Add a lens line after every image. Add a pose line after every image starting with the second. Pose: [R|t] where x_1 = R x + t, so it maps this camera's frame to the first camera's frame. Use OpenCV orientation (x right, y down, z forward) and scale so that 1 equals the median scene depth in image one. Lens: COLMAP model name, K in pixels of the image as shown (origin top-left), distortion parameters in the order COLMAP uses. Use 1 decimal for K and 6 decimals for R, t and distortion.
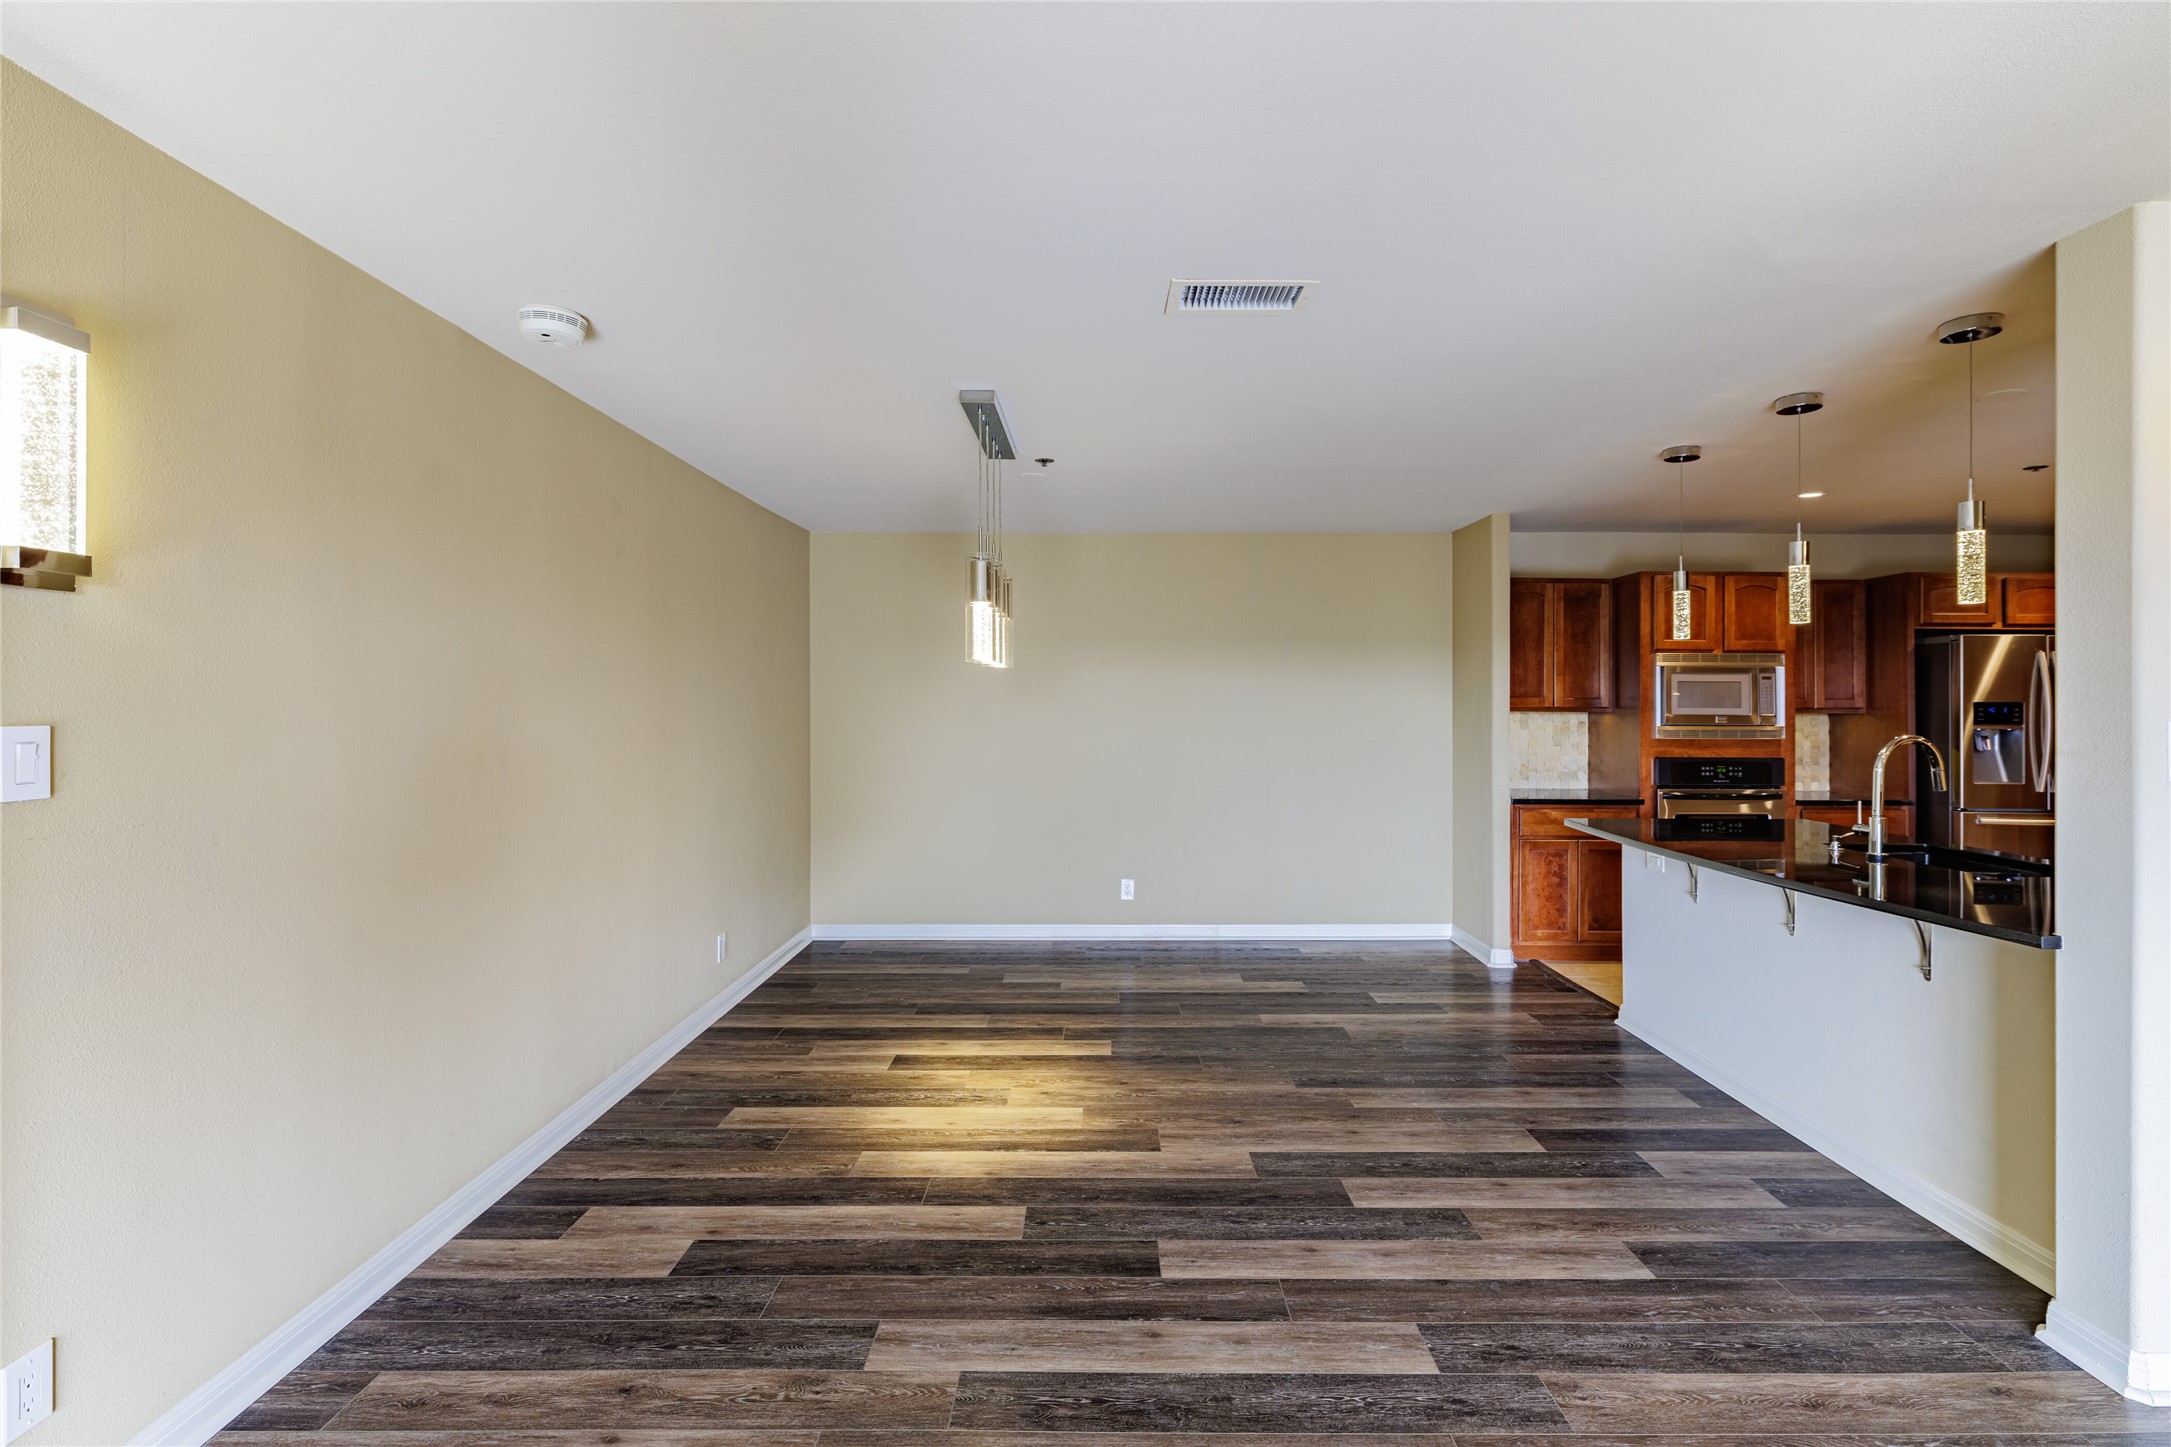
lens RADIAL K [[1005.3, 0, 1078.8], [0, 1005.3, 711.5], [0, 0, 1]] dist [-0.000616, 0.001930]
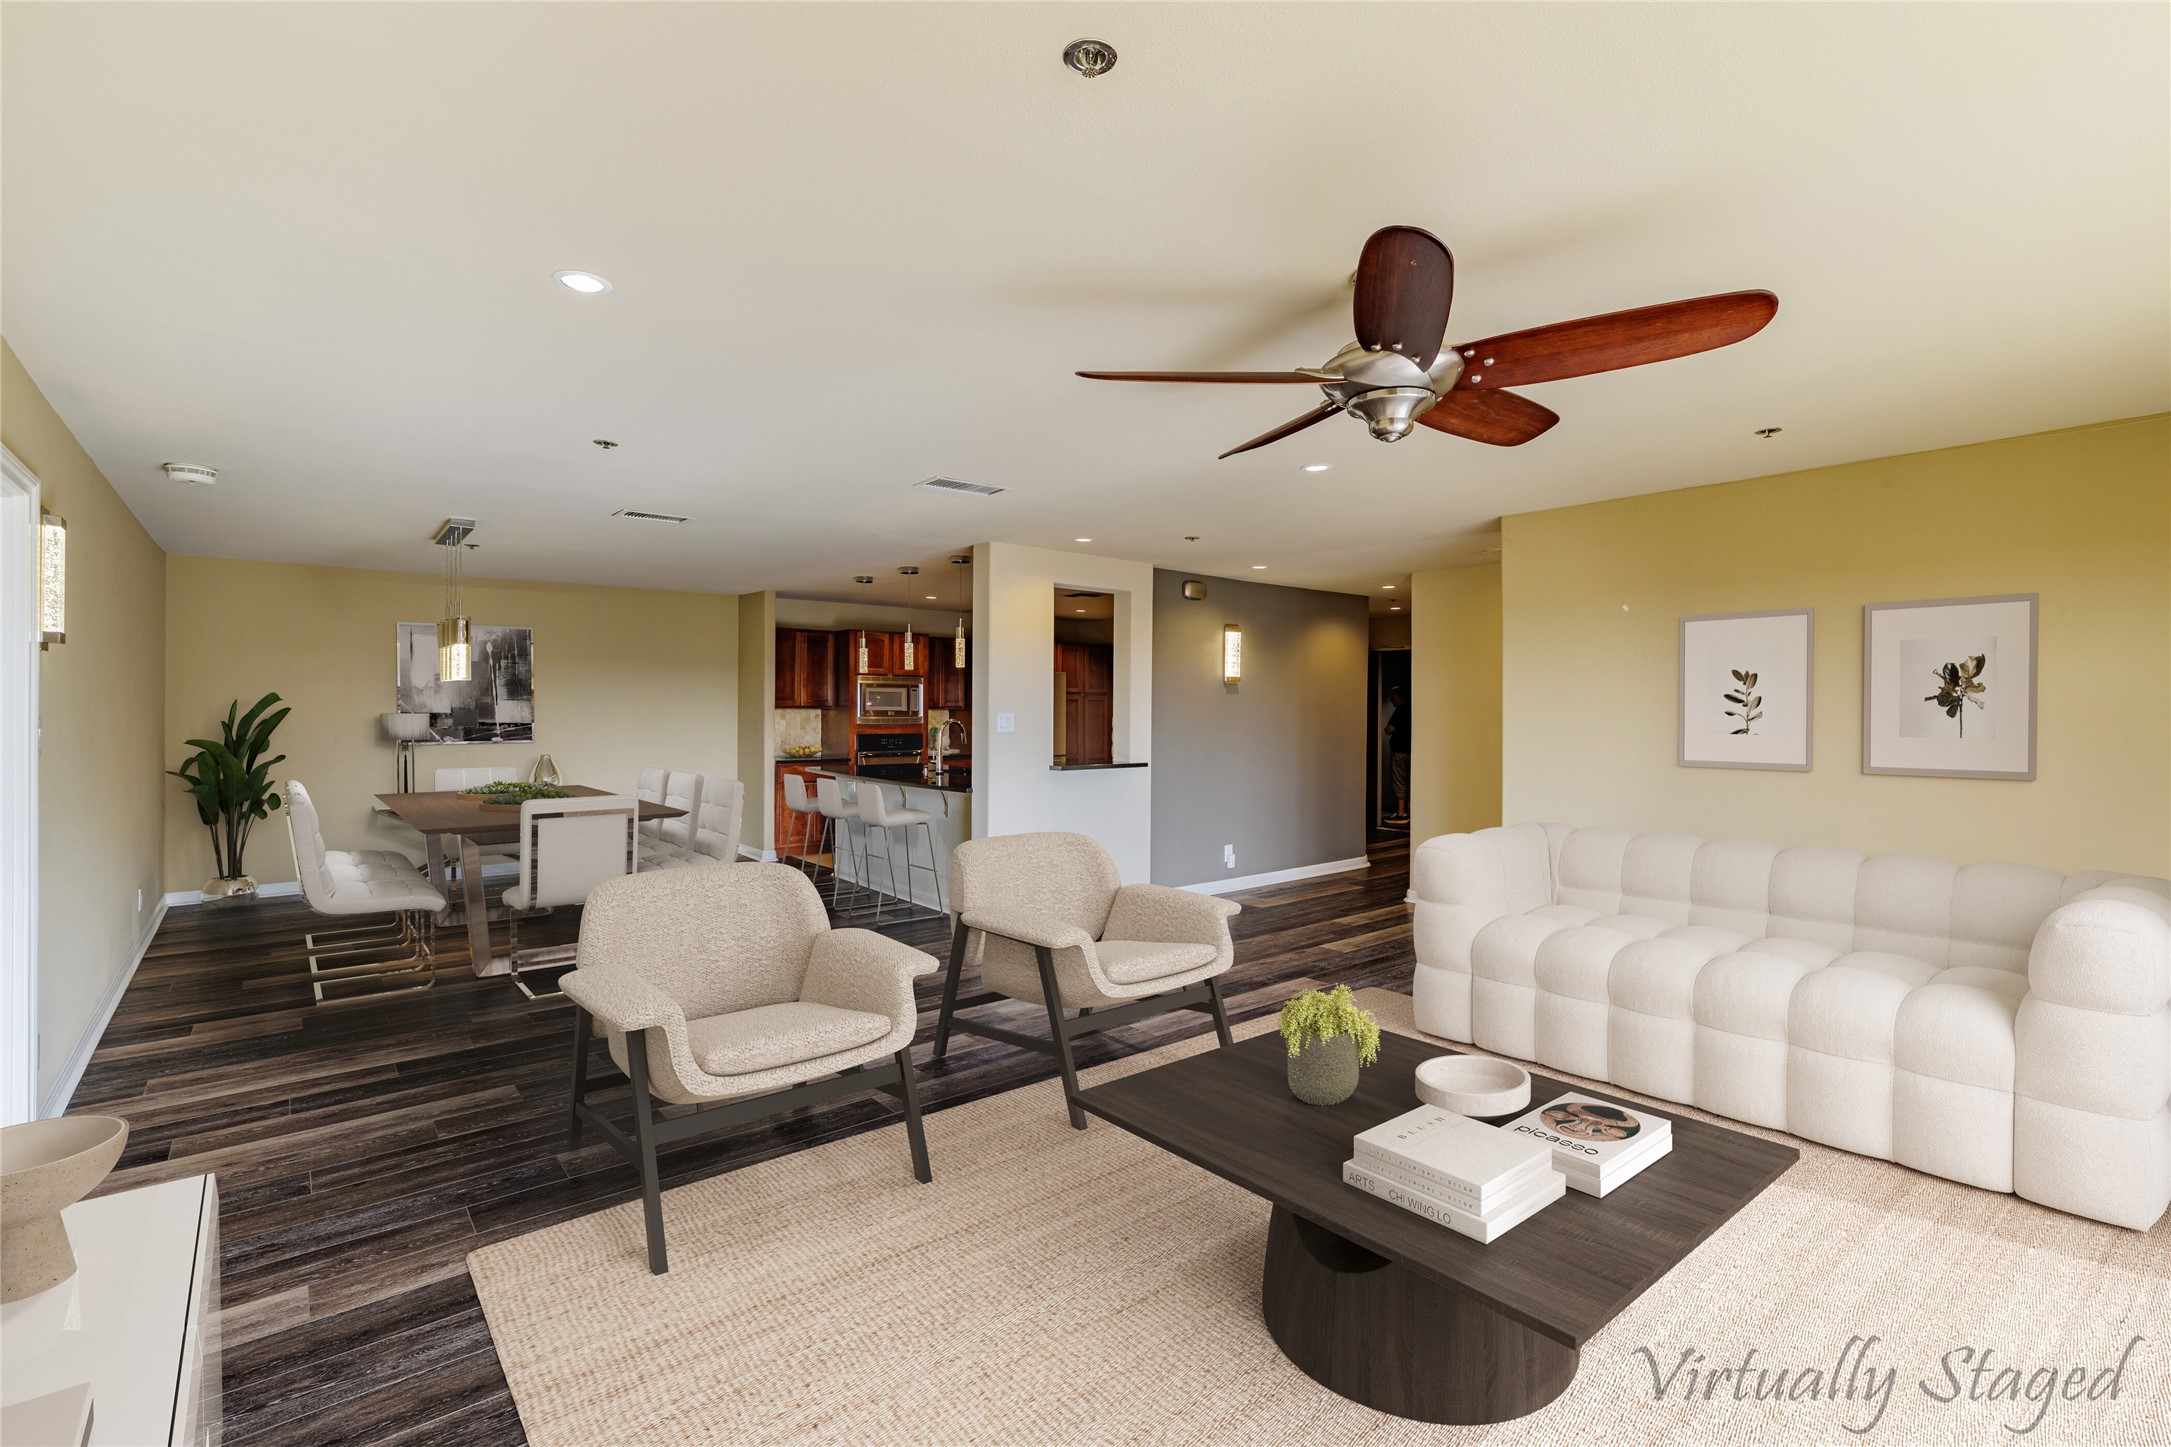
lens RADIAL K [[1005.3, 0, 1102.6], [0, 1005.3, 701.6], [0, 0, 1]] dist [-0.000616, 0.001930]
pose [[0.751776, 0.006165, 0.659390, -0.310047], [0.001930, 0.999931, -0.011550, 0.011859], [-0.659416, 0.009956, 0.751712, -0.721432]]
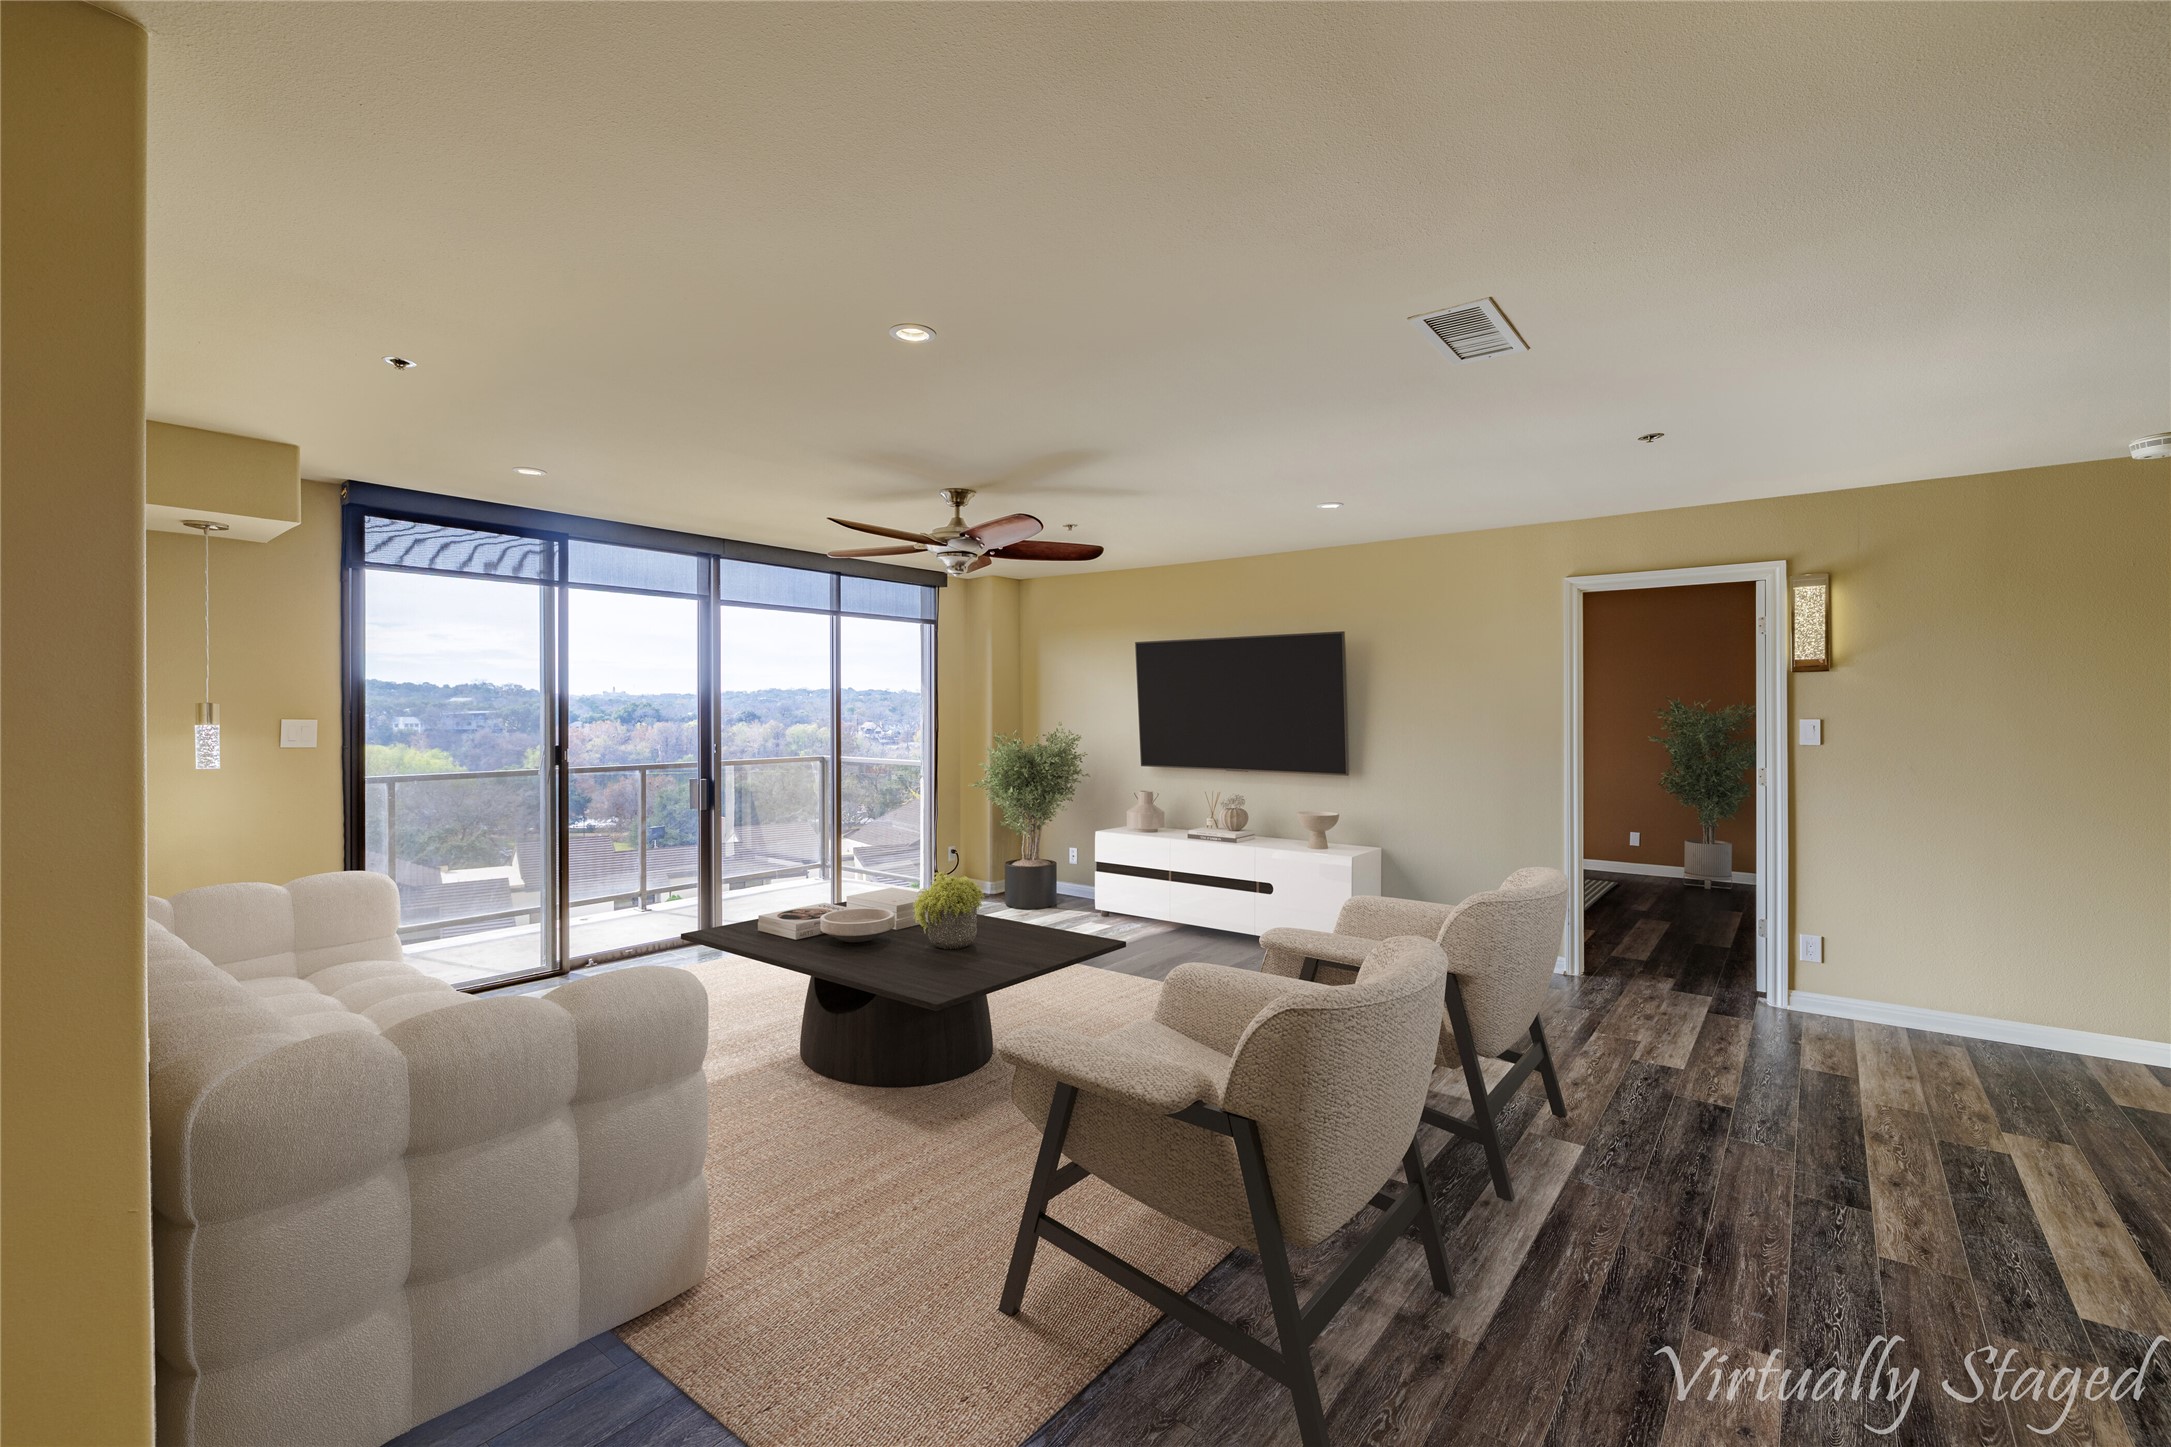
lens RADIAL K [[941.2, 0, 1085.4], [0, 941.2, 705.4], [0, 0, 1]] dist [0.001152, 0.000445]
pose [[-0.608018, -0.007827, -0.793885, 0.915471], [-0.000204, 0.999953, -0.009702, 0.007457], [0.793923, -0.005737, -0.607991, 0.391408]]
